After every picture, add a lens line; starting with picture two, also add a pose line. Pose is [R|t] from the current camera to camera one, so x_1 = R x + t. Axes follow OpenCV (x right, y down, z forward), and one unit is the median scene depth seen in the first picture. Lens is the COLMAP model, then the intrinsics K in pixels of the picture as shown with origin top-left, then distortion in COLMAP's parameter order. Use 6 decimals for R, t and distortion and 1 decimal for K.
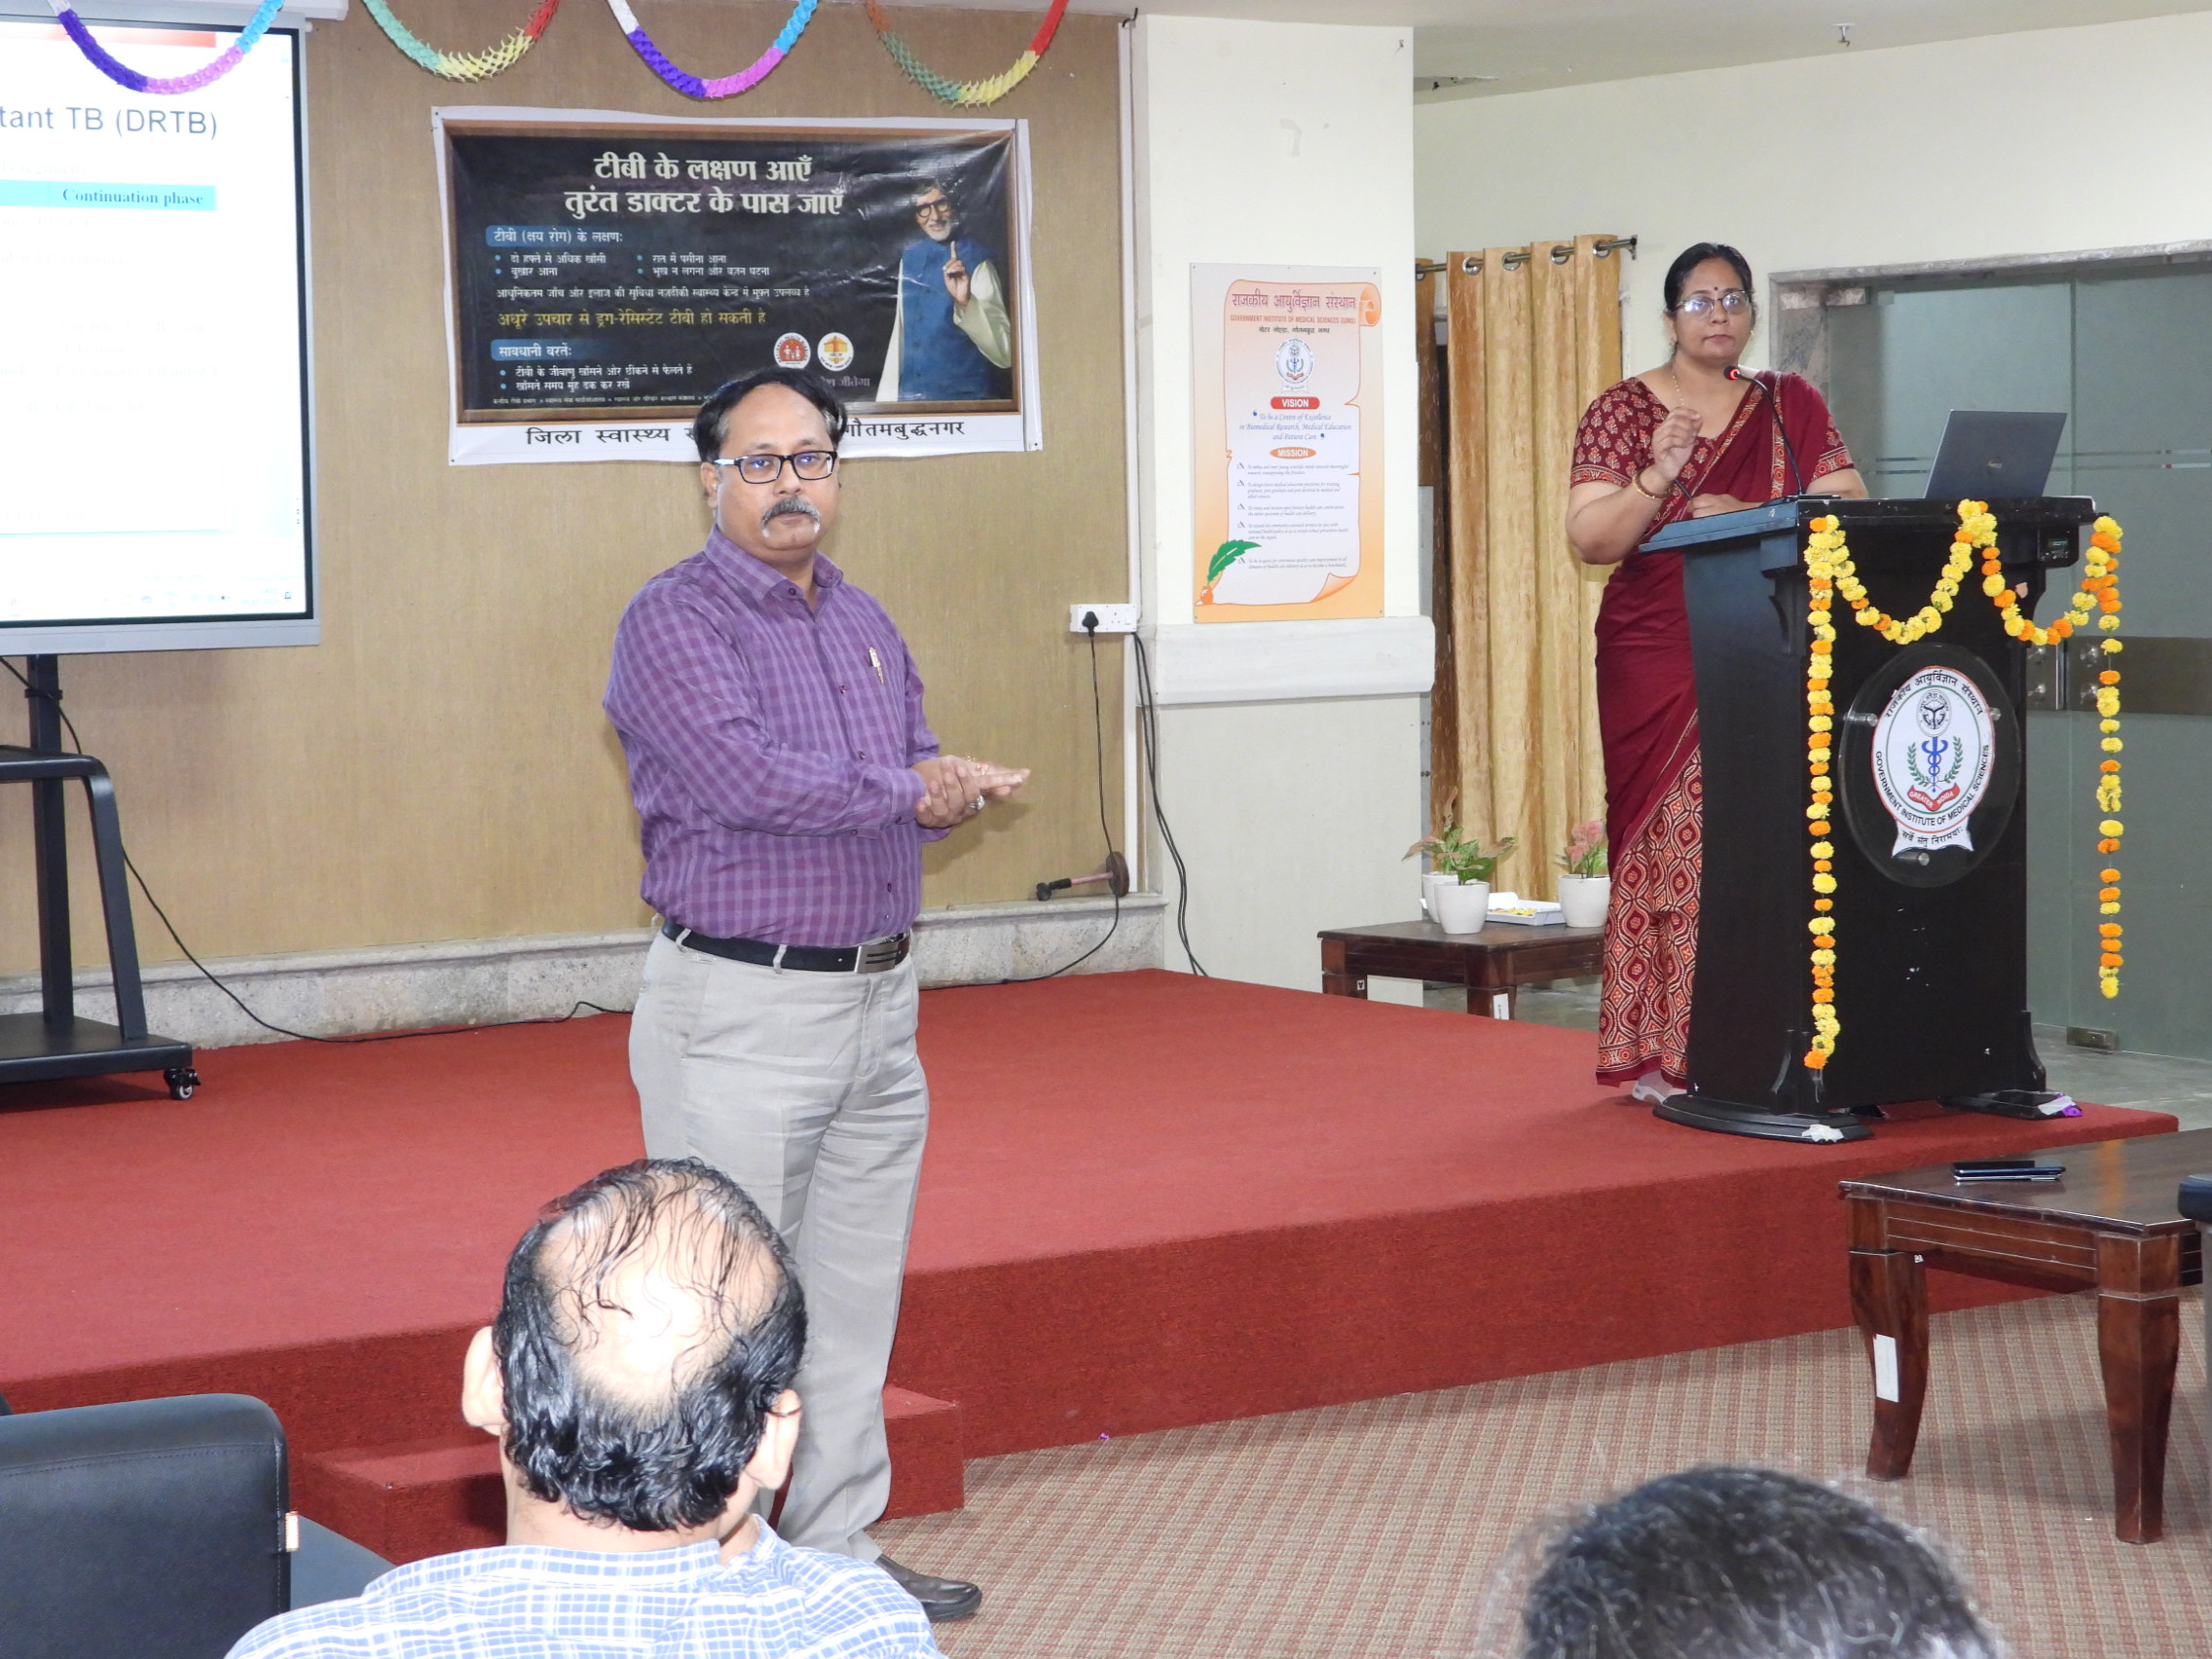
lens RADIAL K [[4540.2, 0, 1114.5], [0, 4540.2, 819.7], [0, 0, 1]] dist [0.008382, 0.000000]
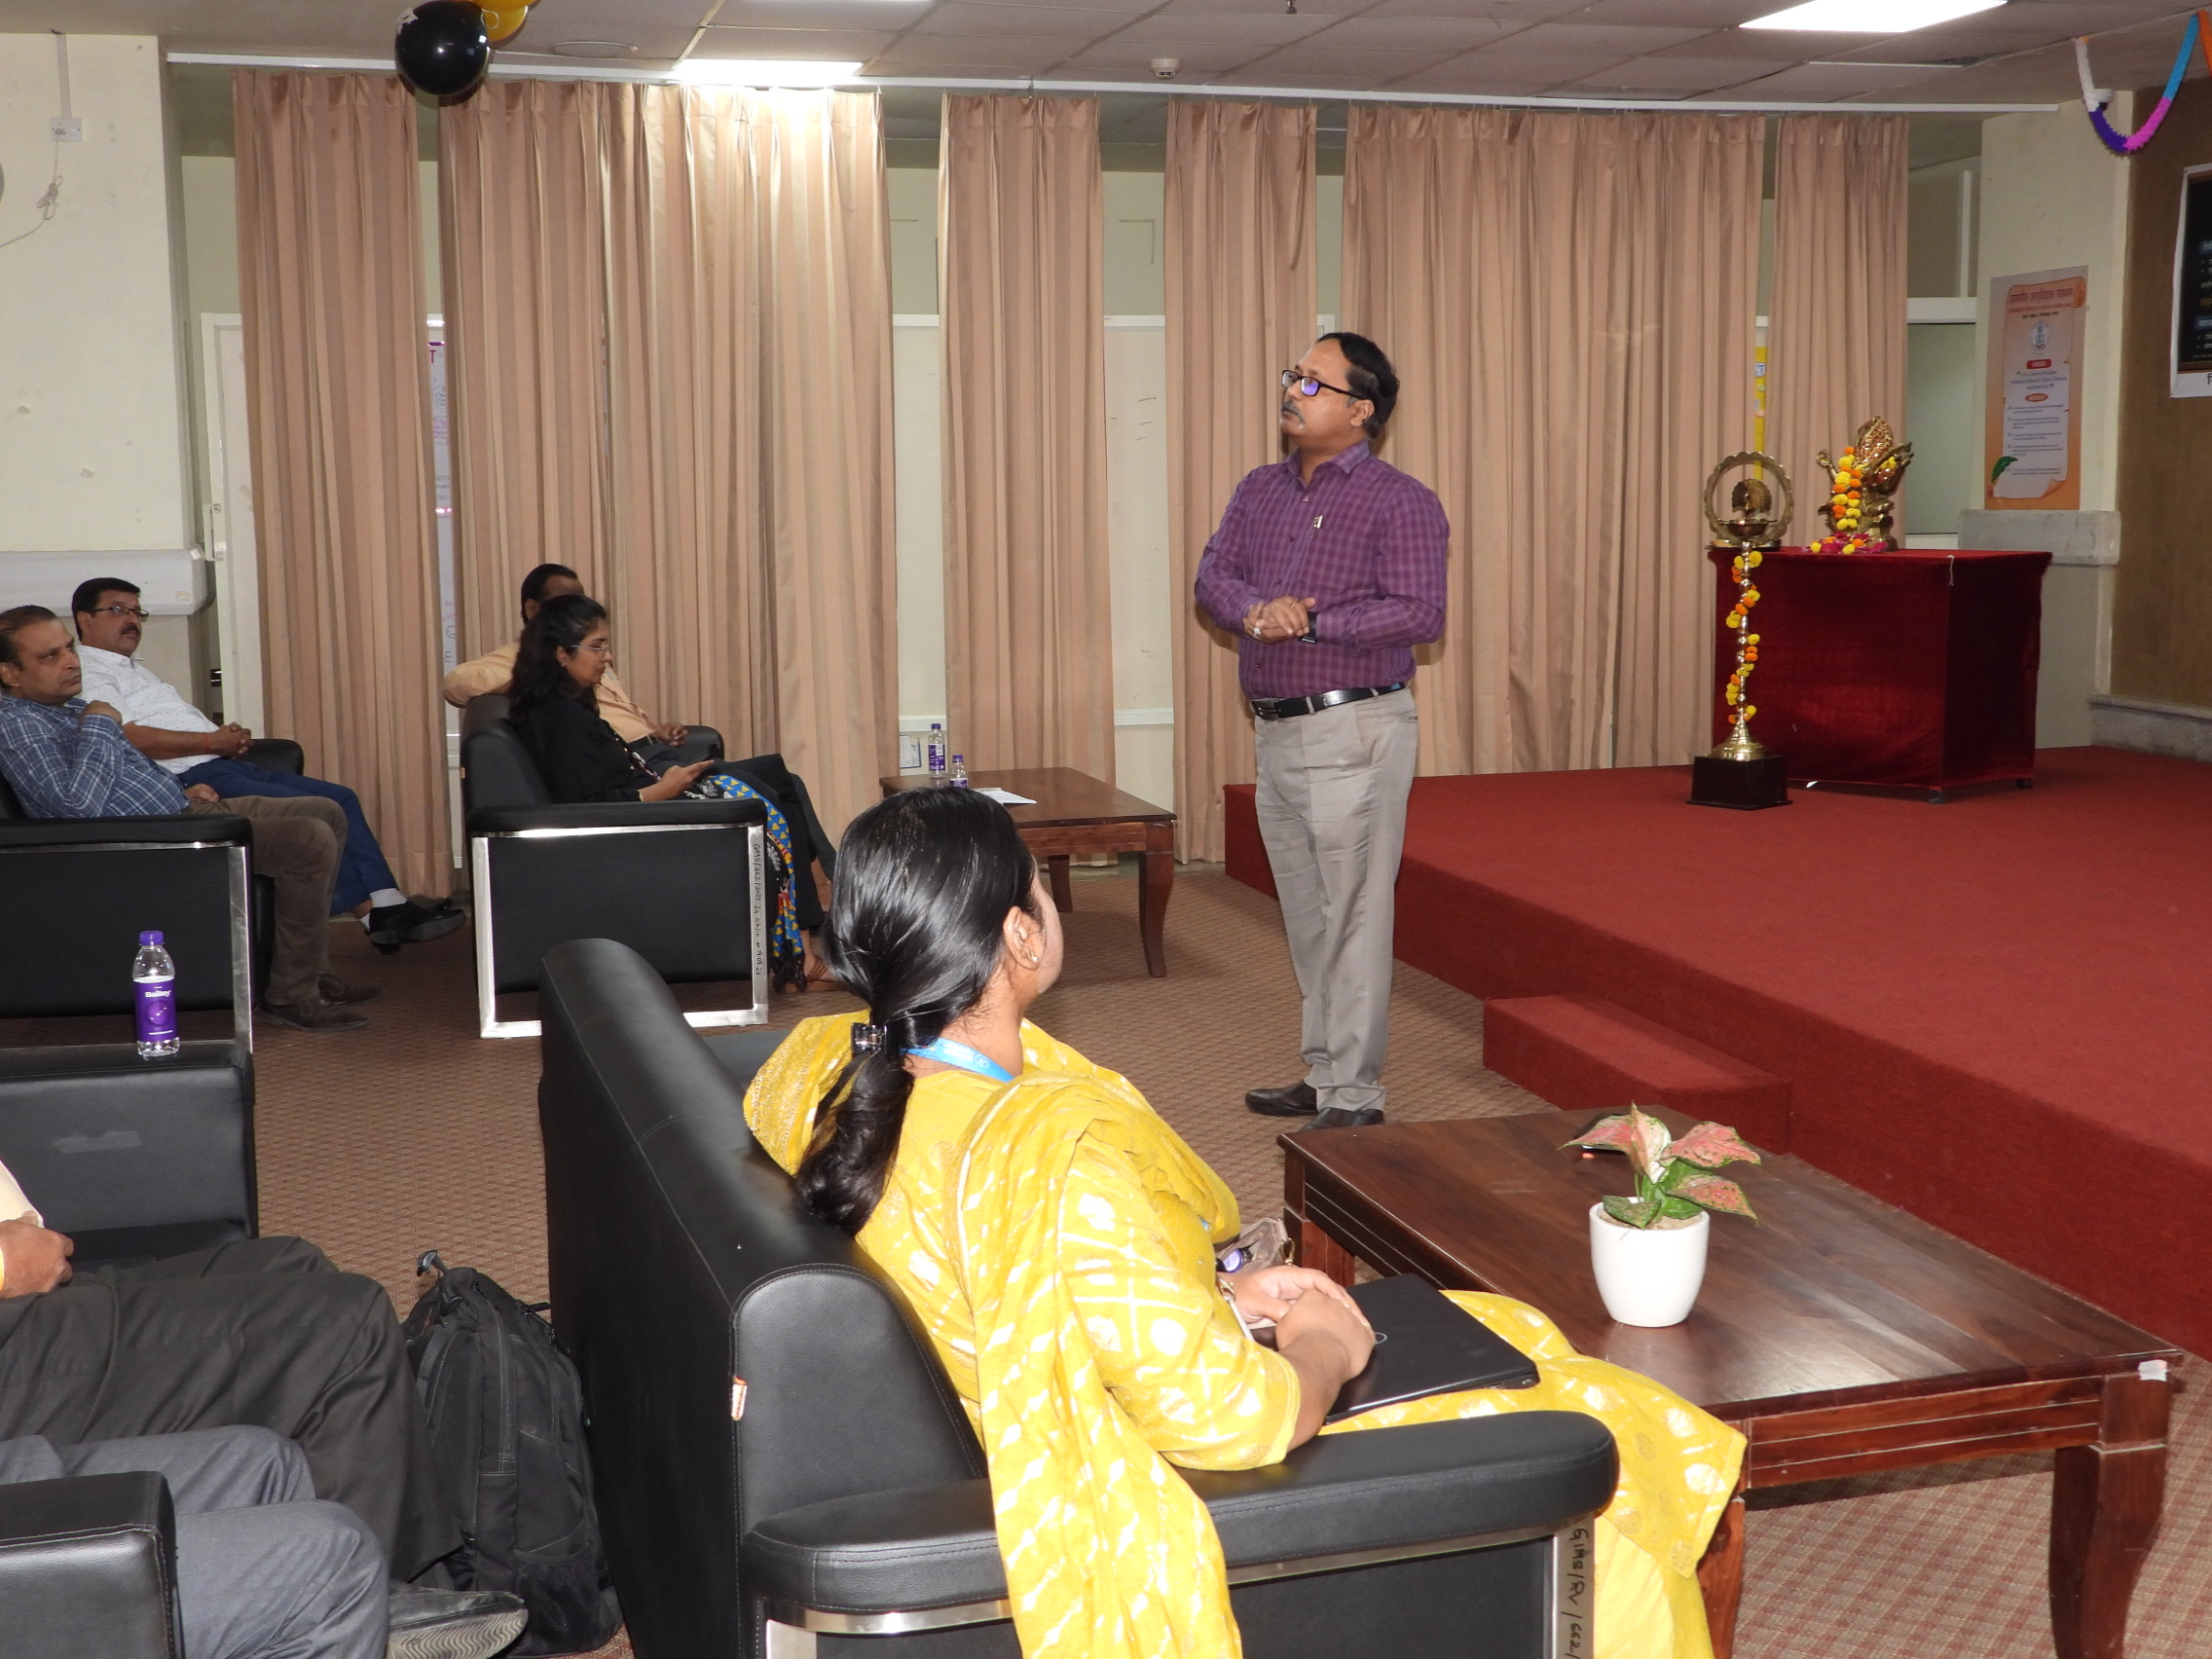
lens RADIAL K [[2662.4, 0, 1110.6], [0, 2662.4, 824.8], [0, 0, 1]] dist [0.002517, 0.000000]
pose [[-0.318299, 0.138115, -0.937875, 1.093696], [-0.041352, 0.986365, 0.159290, -0.076802], [0.947088, 0.089485, -0.308248, 1.104874]]
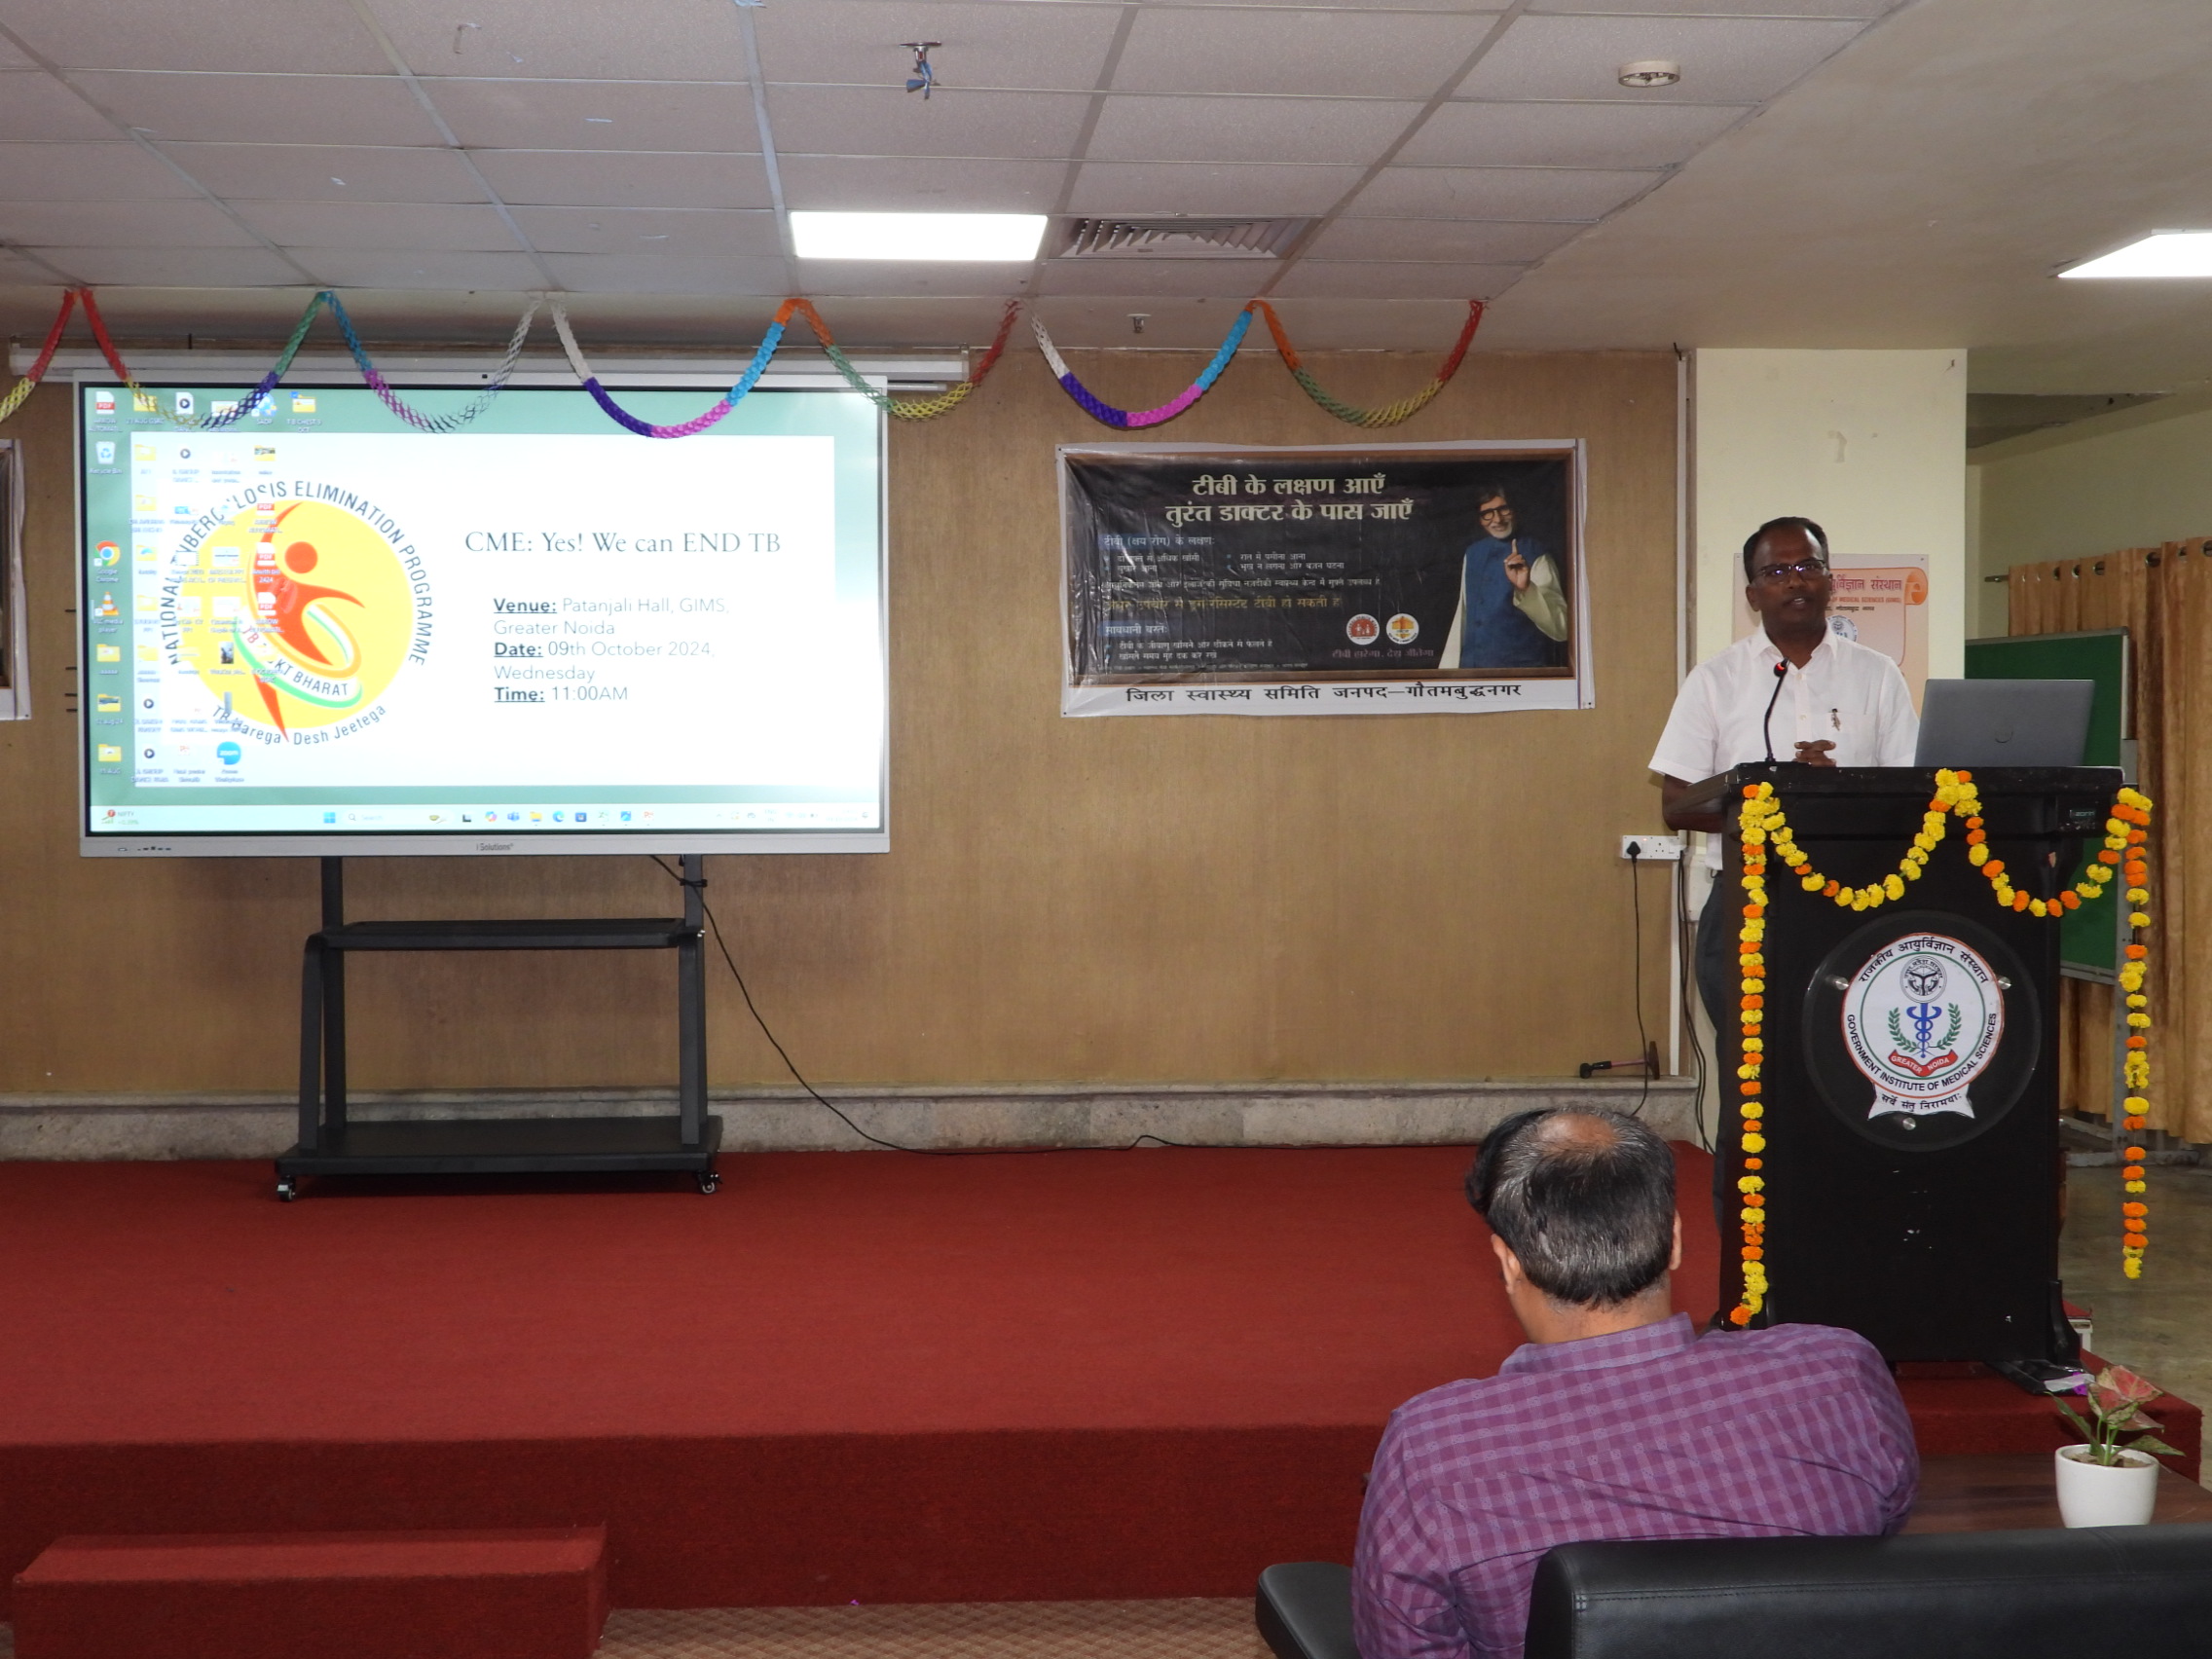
lens RADIAL K [[2876.8, 0, 1101.6], [0, 2876.8, 820.0], [0, 0, 1]] dist [0.002118, 0.000000]
pose [[0.868476, 0.027482, -0.494969, 0.272280], [-0.046483, 0.998578, -0.026115, -0.027179], [0.493547, 0.045688, 0.868518, 0.286051]]
